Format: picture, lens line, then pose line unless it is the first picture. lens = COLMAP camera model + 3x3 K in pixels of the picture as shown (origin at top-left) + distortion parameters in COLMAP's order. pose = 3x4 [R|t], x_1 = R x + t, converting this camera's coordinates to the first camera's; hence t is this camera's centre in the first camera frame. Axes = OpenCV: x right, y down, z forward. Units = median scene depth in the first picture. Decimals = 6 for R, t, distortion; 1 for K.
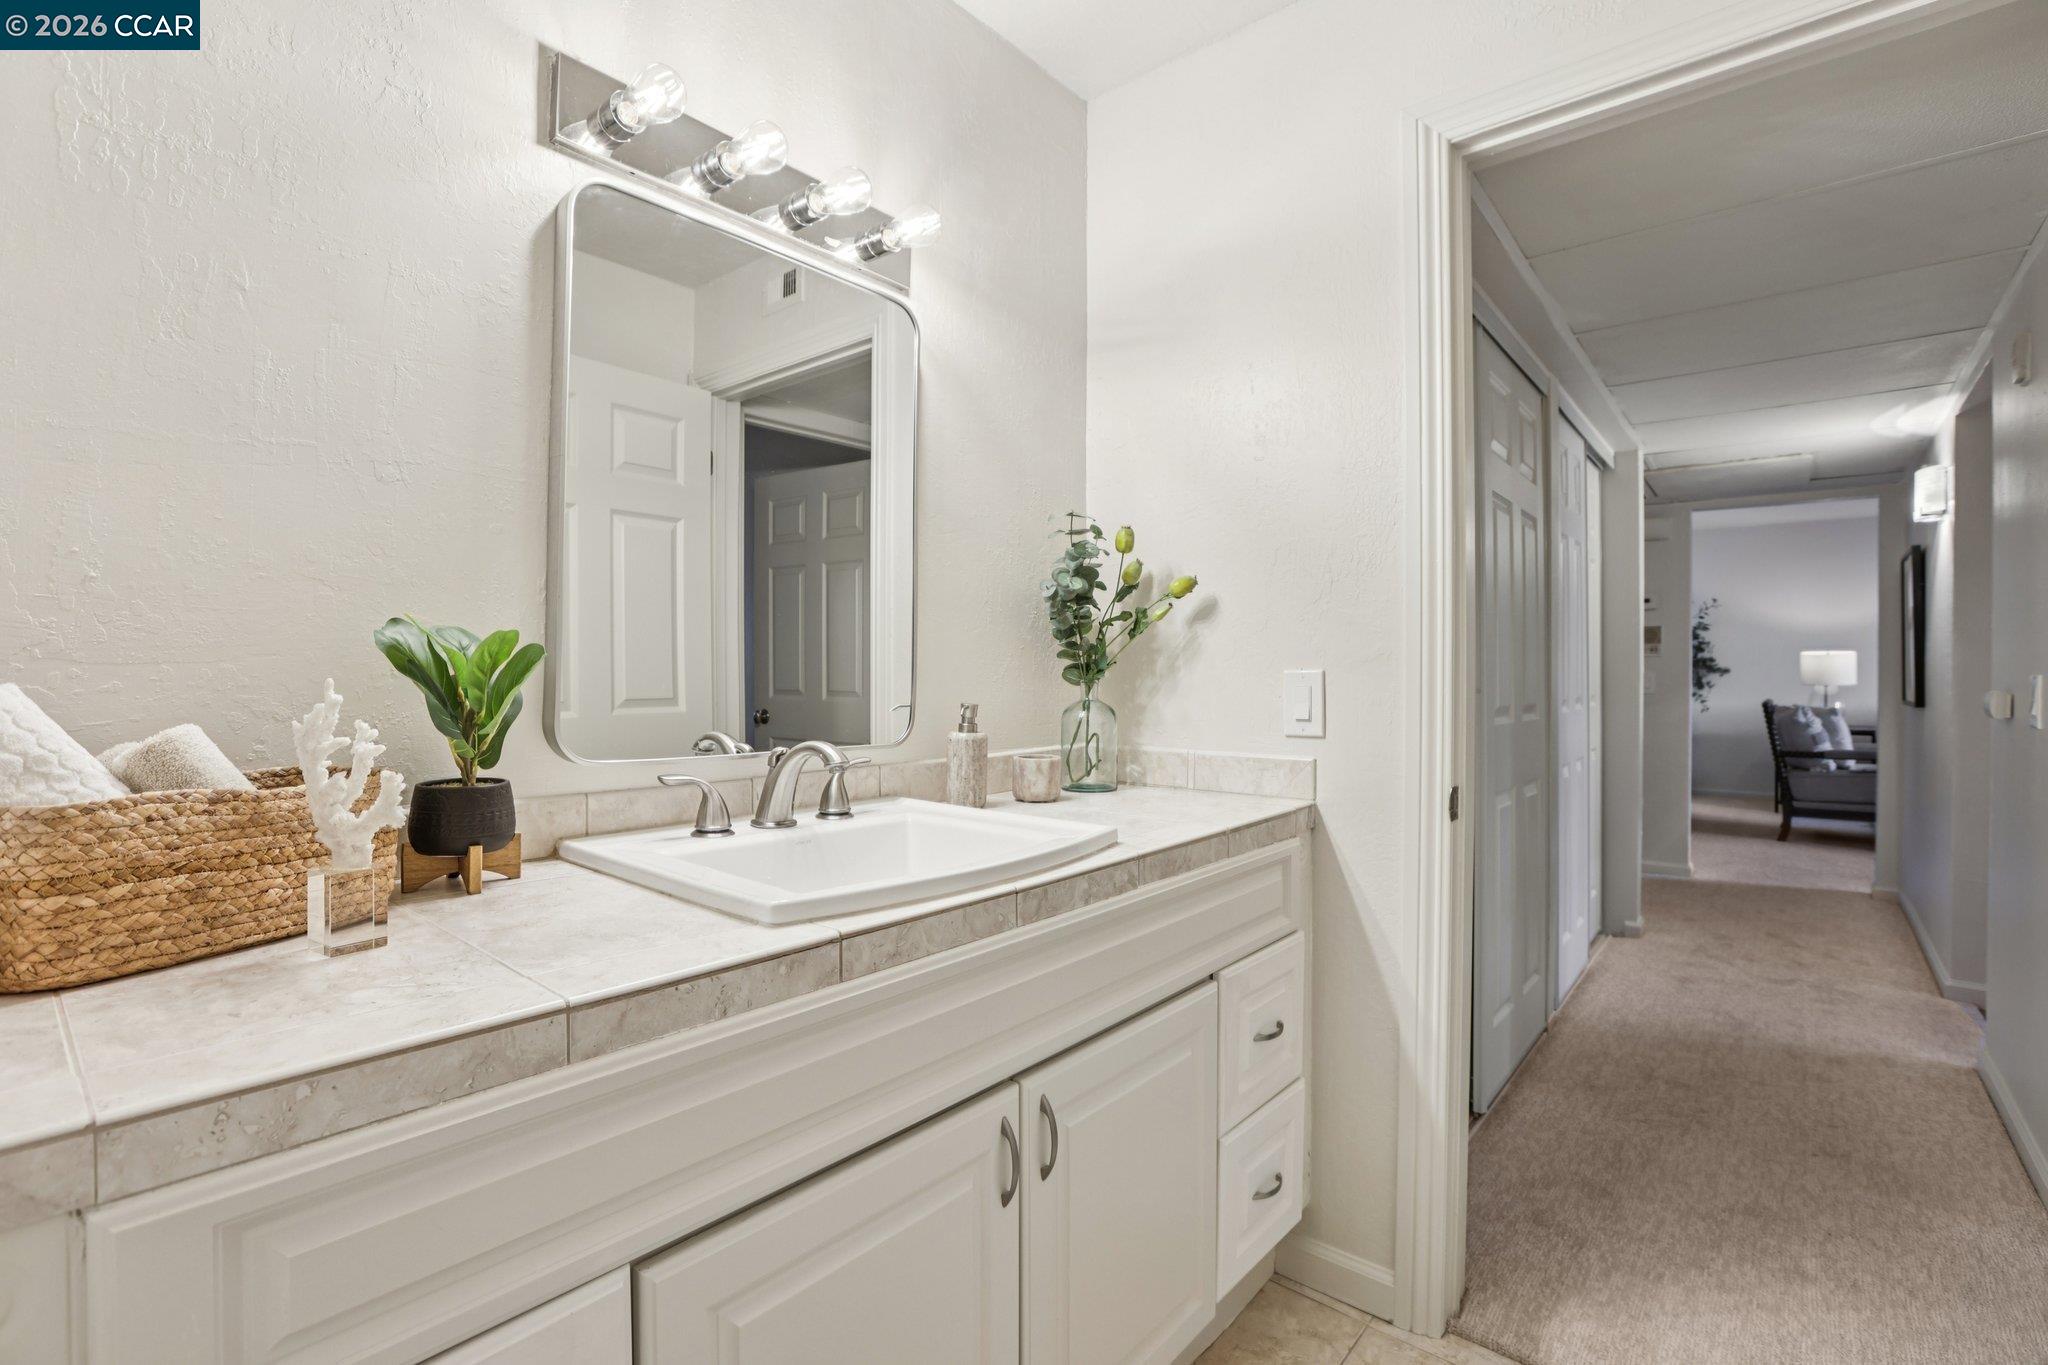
lens RADIAL K [[912.9, 0, 1017.7], [0, 912.9, 679.3], [0, 0, 1]] dist [-0.052092, 0.019564]
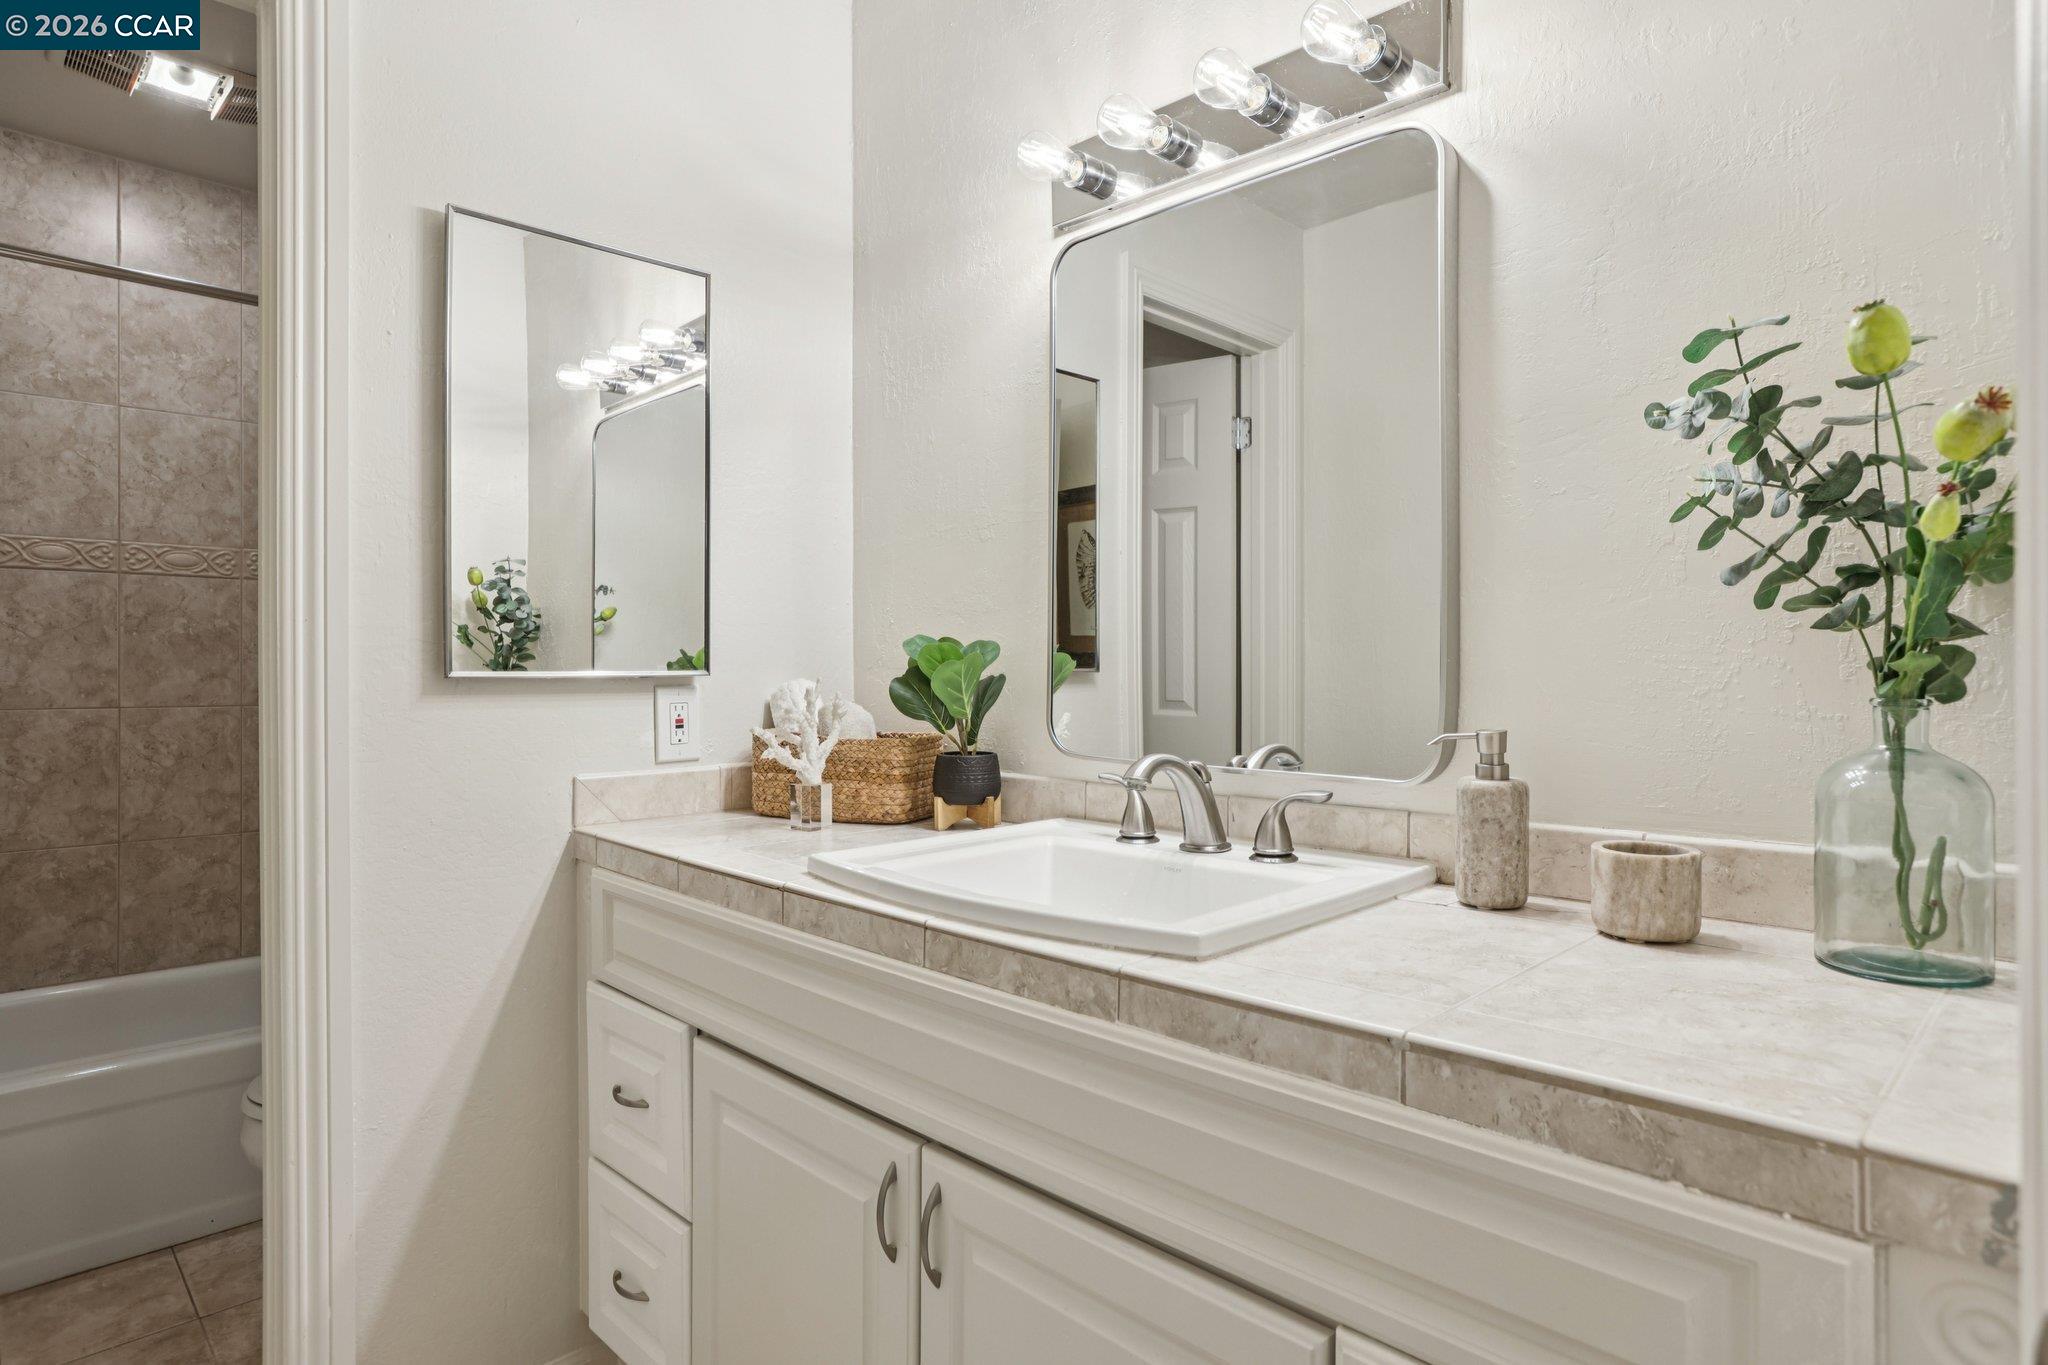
lens RADIAL K [[1077.9, 0, 1027.7], [0, 1077.9, 685.1], [0, 0, 1]] dist [-0.049598, 0.014223]
pose [[-0.048559, 0.011879, -0.998750, 0.886430], [-0.010327, 0.999870, 0.012394, -0.009889], [0.998767, 0.010916, -0.048430, 0.998230]]
